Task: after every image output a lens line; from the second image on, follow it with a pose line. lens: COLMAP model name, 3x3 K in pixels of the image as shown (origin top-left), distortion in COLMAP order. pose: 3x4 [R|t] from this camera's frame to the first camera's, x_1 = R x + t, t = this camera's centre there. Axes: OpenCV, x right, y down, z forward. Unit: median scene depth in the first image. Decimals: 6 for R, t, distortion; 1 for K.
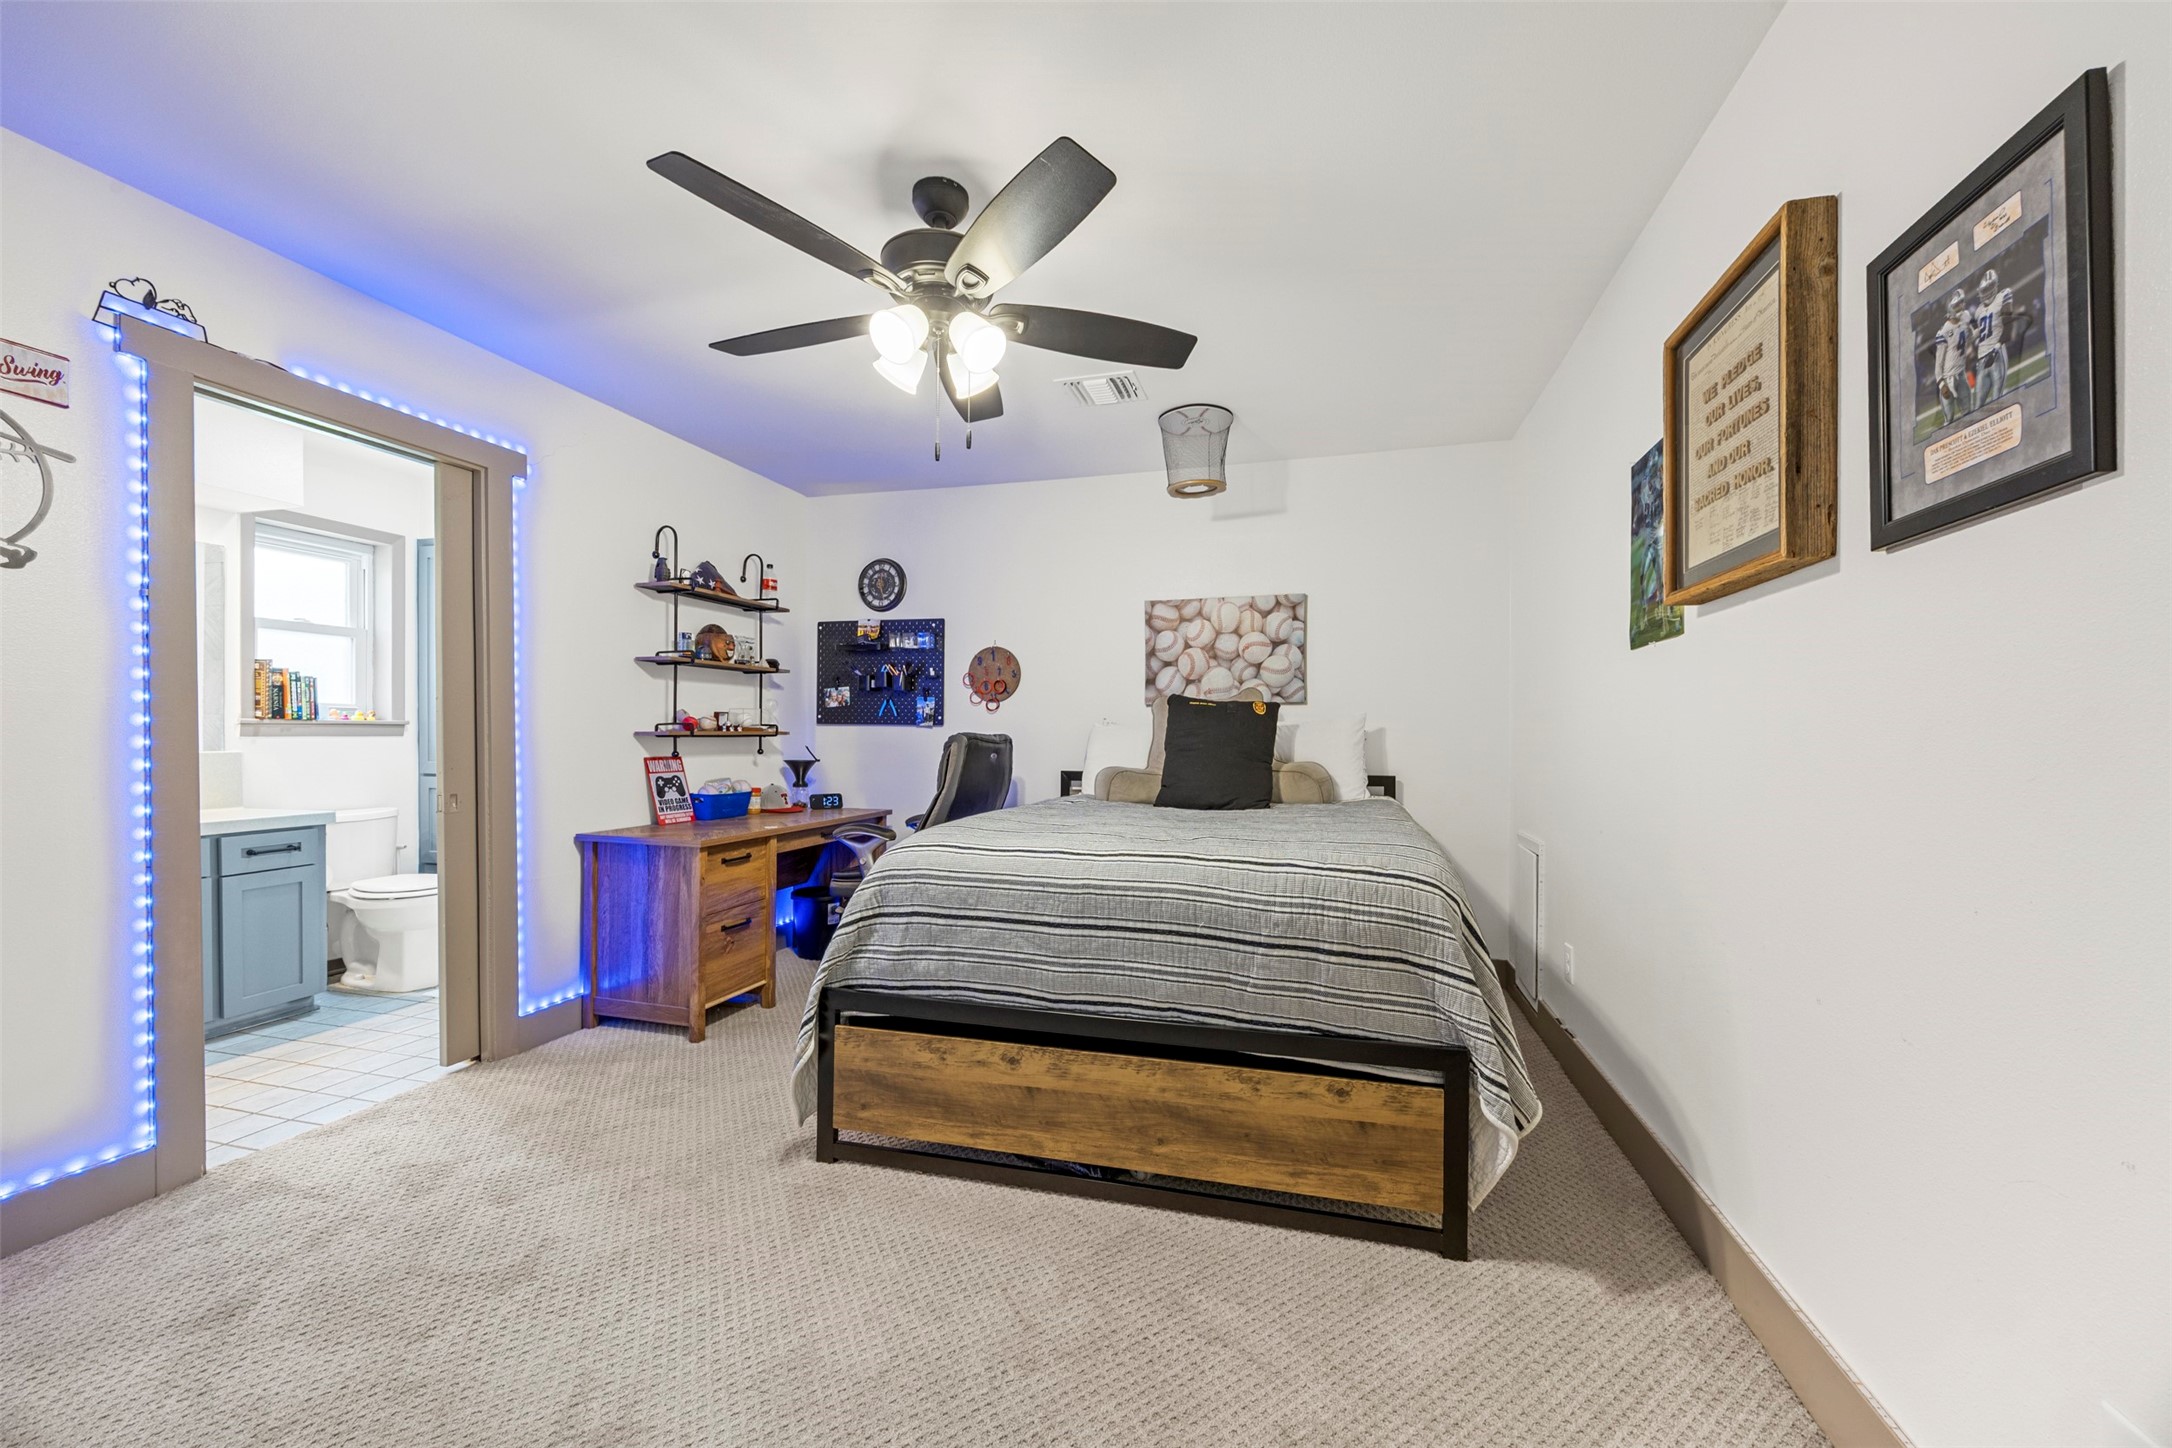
lens RADIAL K [[847.6, 0, 1095.4], [0, 847.6, 726.2], [0, 0, 1]] dist [0.000546, 0.000077]
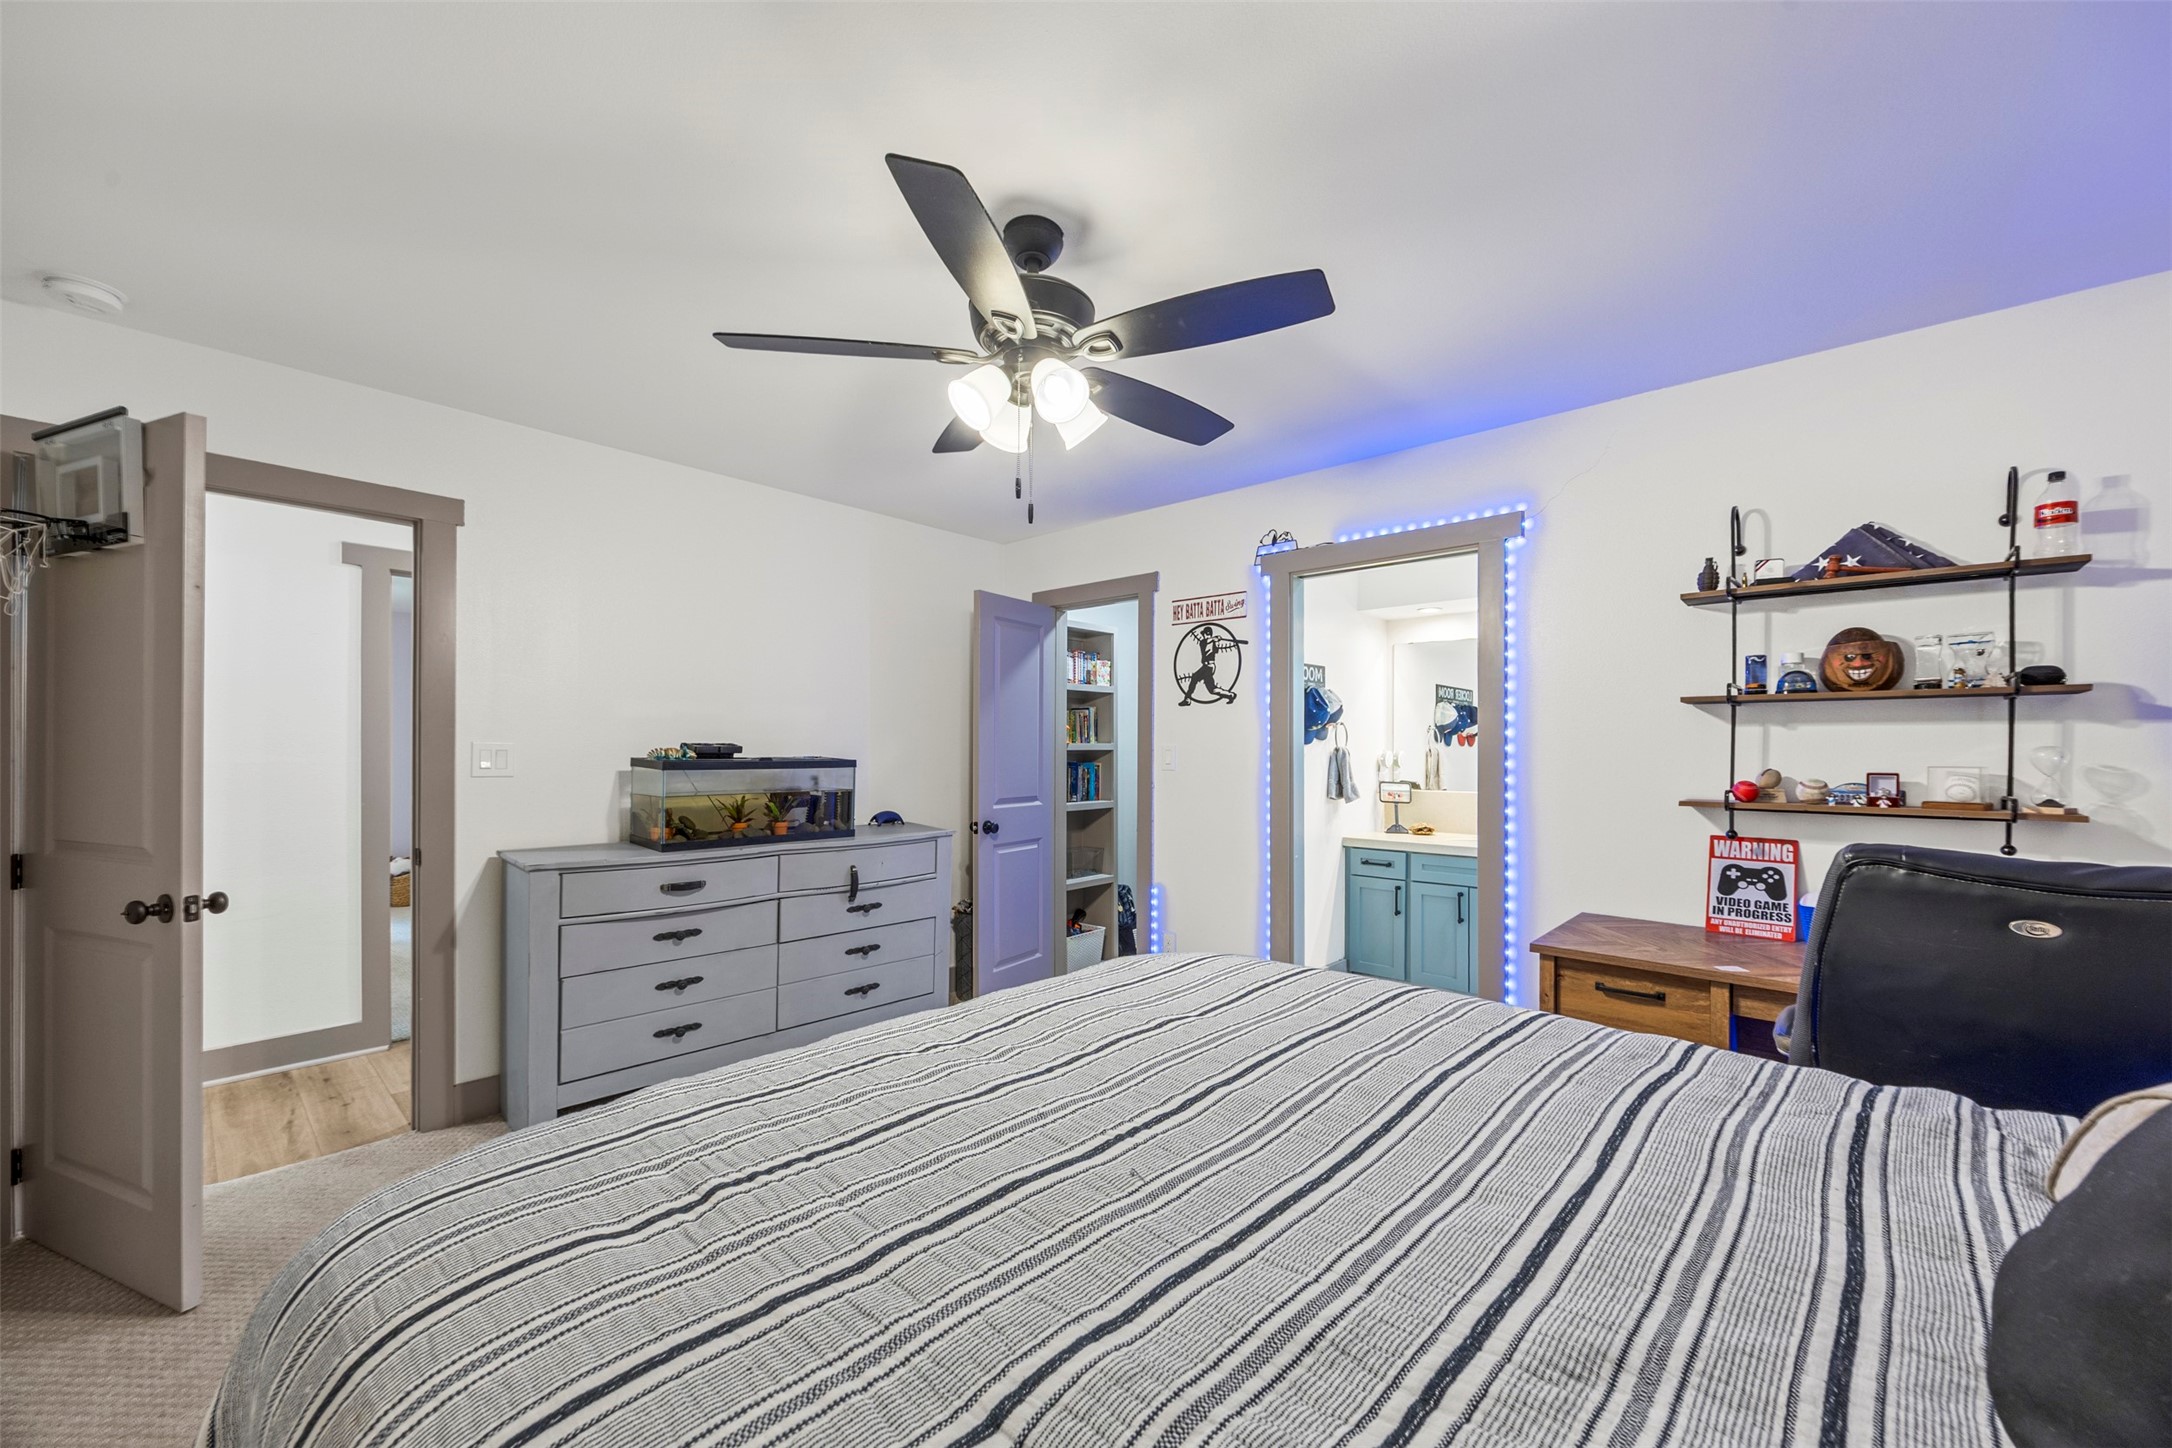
lens RADIAL K [[847.6, 0, 1095.4], [0, 847.6, 726.2], [0, 0, 1]] dist [0.000546, 0.000077]
pose [[-0.449900, -0.021918, -0.892810, 0.377875], [0.007638, 0.999568, -0.028388, -0.041974], [0.893046, -0.019591, -0.449538, 0.891997]]
